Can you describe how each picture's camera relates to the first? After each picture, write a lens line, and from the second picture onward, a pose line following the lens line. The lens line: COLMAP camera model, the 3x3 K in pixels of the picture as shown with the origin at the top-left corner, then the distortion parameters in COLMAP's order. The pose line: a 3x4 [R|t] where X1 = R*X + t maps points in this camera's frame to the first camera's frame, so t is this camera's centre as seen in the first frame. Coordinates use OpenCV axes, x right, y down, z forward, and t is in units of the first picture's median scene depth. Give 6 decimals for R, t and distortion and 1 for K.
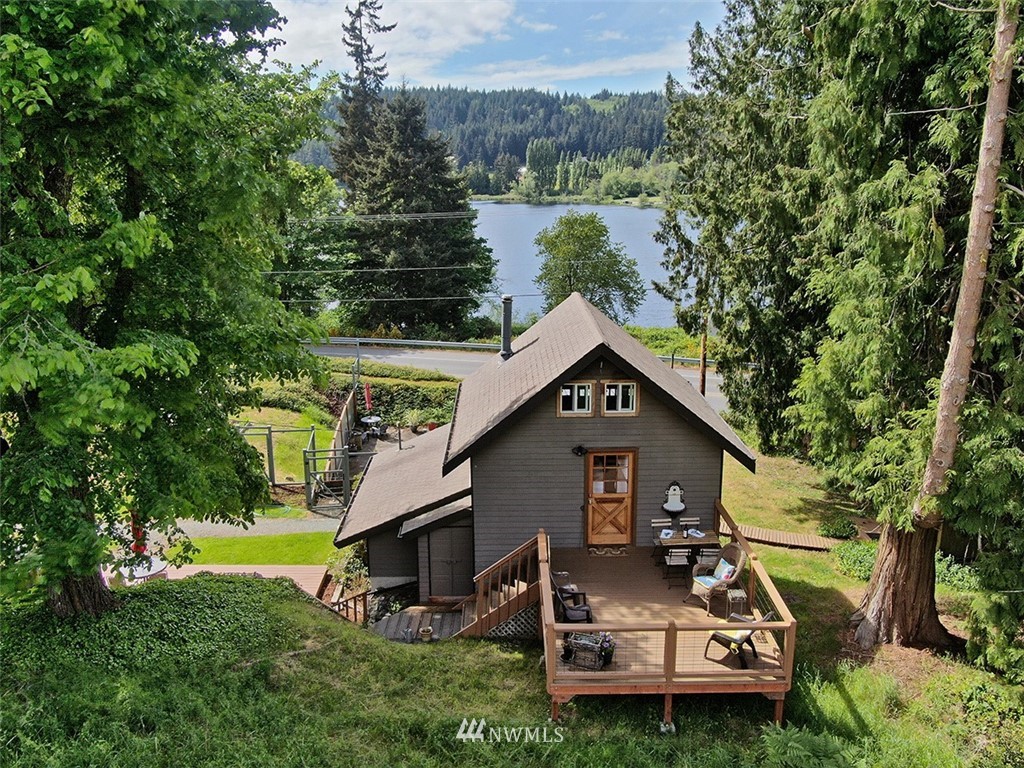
lens RADIAL K [[849.0, 0, 512.0], [0, 849.0, 384.0], [0, 0, 1]] dist [-0.005843, -0.006235]
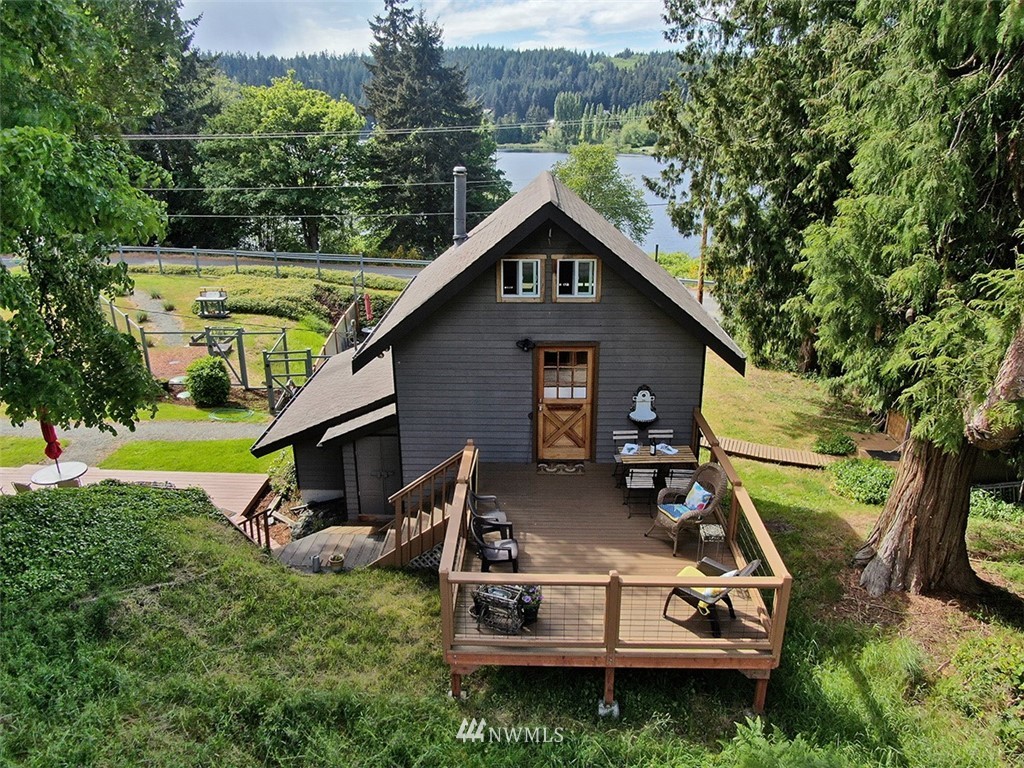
lens RADIAL K [[728.9, 0, 512.0], [0, 728.9, 384.0], [0, 0, 1]] dist [-0.001216, -0.049118]
pose [[0.999171, 0.015763, -0.037545, 0.091550], [-0.012074, 0.995257, 0.096526, 0.048036], [0.038889, -0.095992, 0.994622, 0.302411]]
